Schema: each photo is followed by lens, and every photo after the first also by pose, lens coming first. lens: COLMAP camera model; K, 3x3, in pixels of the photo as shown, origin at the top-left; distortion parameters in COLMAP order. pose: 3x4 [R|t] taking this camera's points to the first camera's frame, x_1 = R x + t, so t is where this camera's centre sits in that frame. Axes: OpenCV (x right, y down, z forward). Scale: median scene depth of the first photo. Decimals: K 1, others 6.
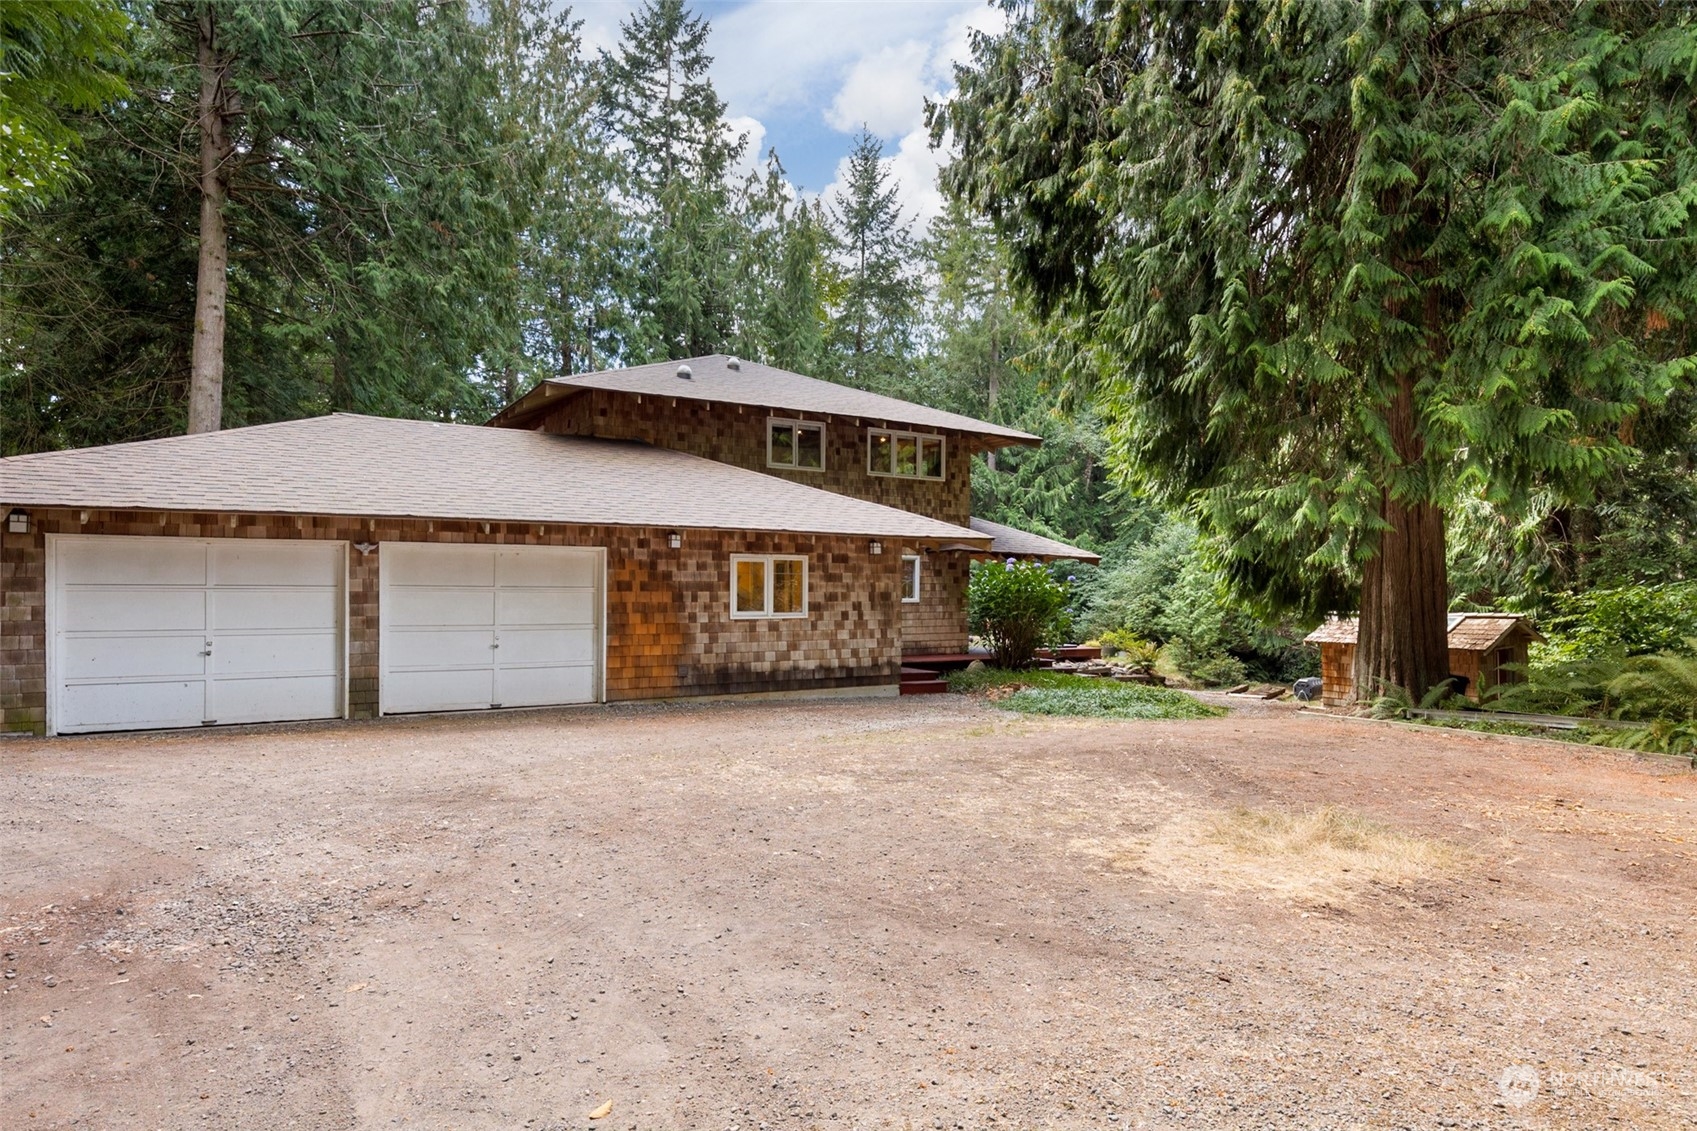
lens RADIAL K [[944.8, 0, 847.8], [0, 944.8, 572.5], [0, 0, 1]] dist [-0.002141, -0.000319]
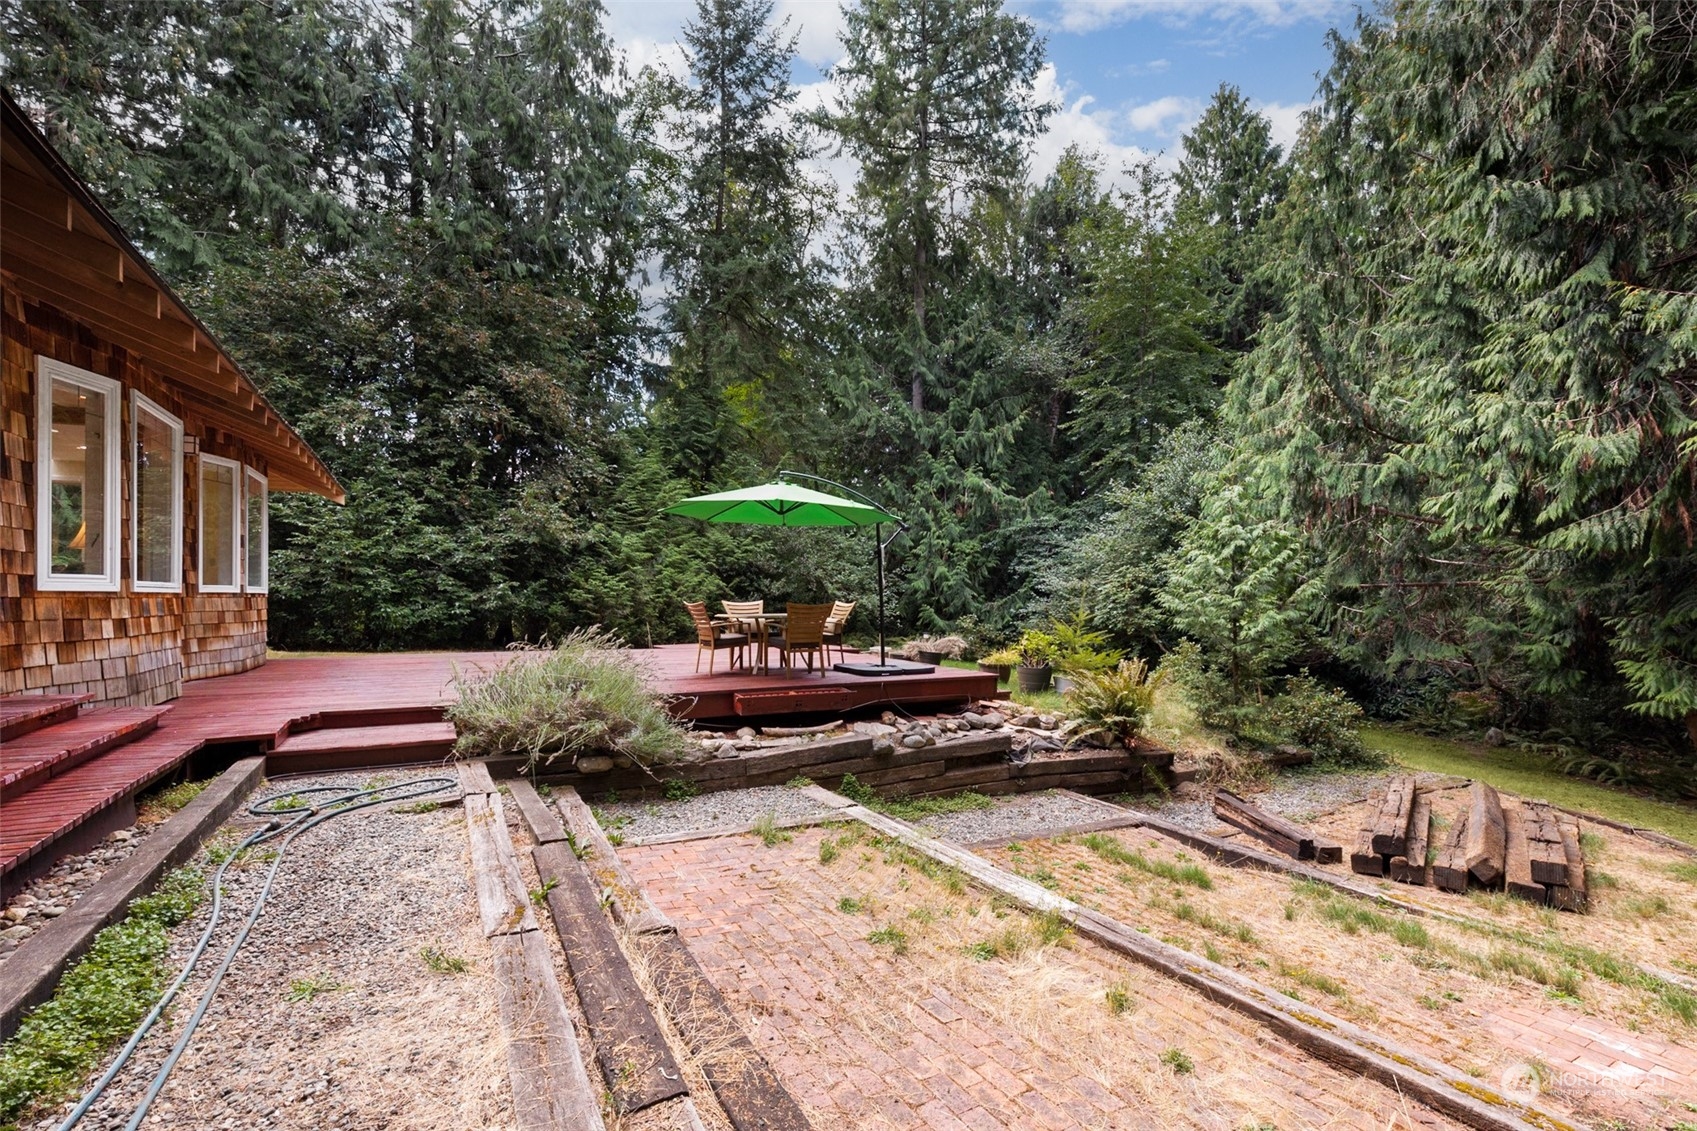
lens RADIAL K [[800.4, 0, 849.9], [0, 800.4, 583.2], [0, 0, 1]] dist [0.003187, -0.000678]
pose [[0.998997, -0.012970, -0.042851, 0.210917], [0.012945, 0.999916, -0.000859, 0.040476], [0.042858, 0.000303, 0.999081, 0.640714]]
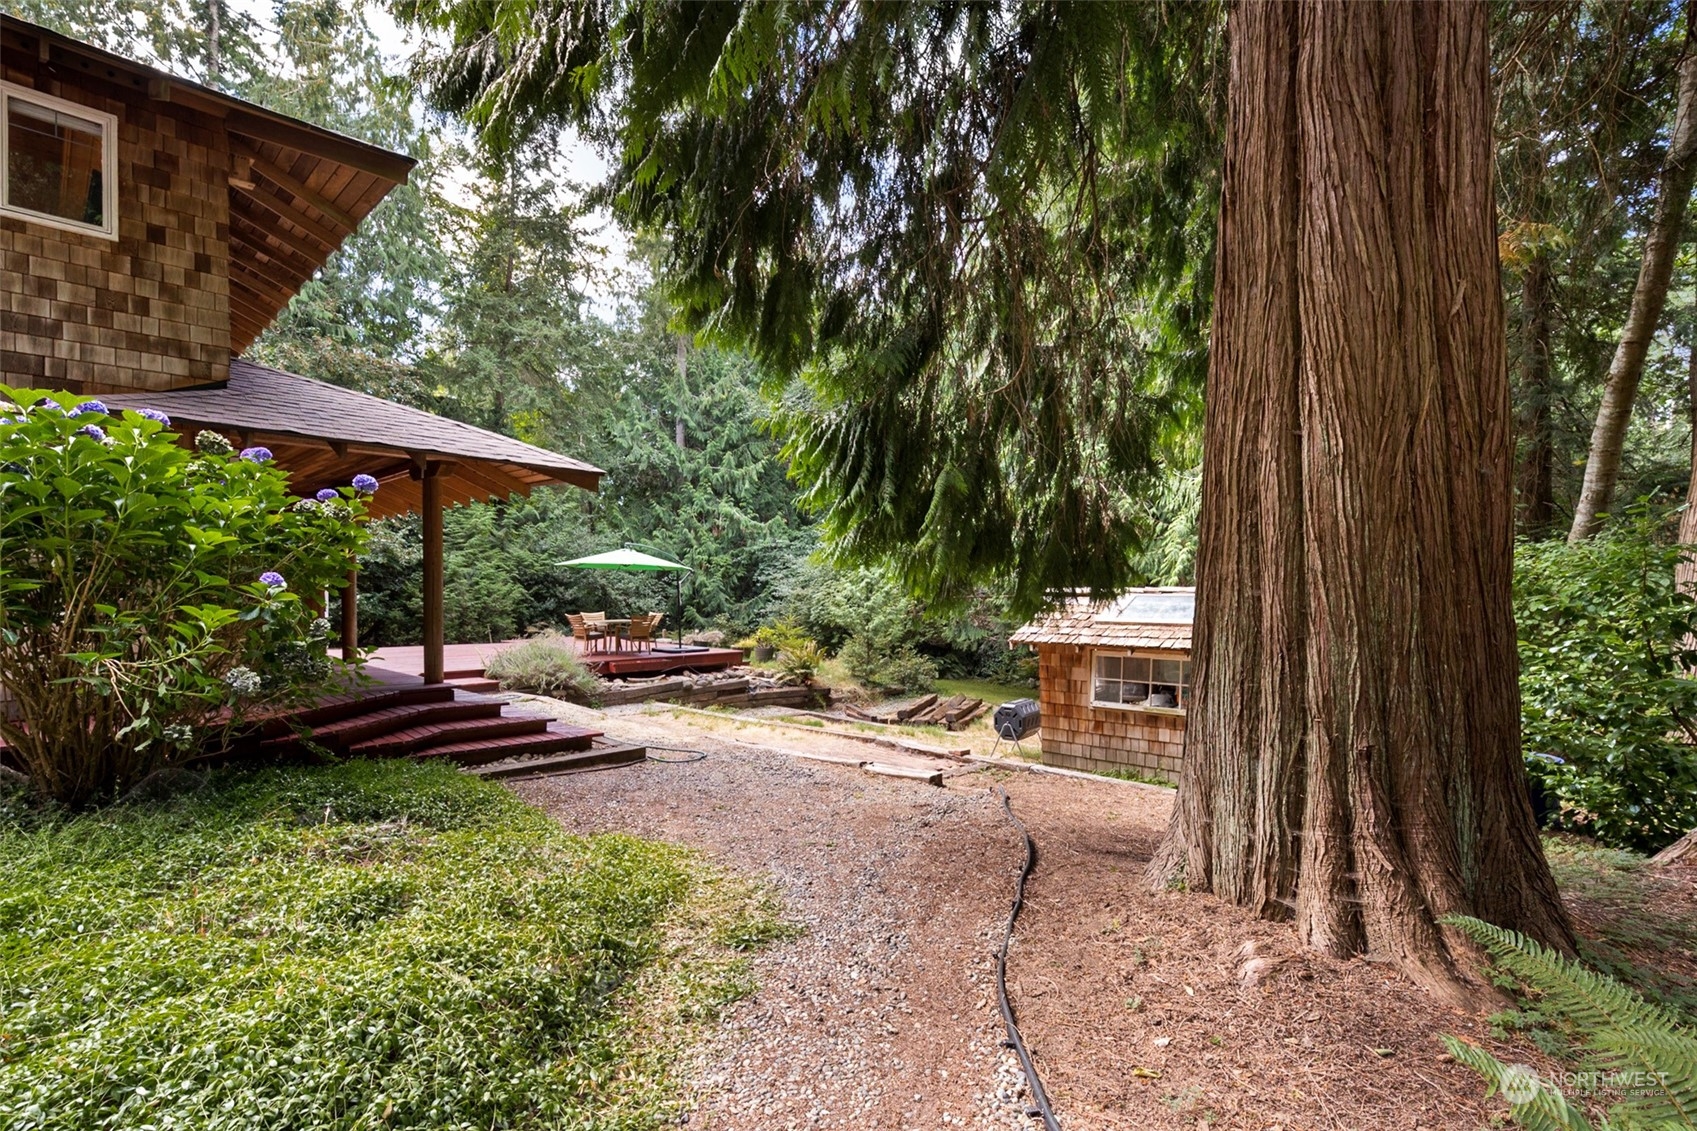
lens RADIAL K [[800.4, 0, 855.7], [0, 800.4, 581.7], [0, 0, 1]] dist [0.003187, -0.000678]
pose [[0.962234, -0.010954, 0.272004, 0.176315], [0.008386, 0.999909, 0.010602, 0.020856], [-0.272096, -0.007920, 0.962238, 0.376932]]
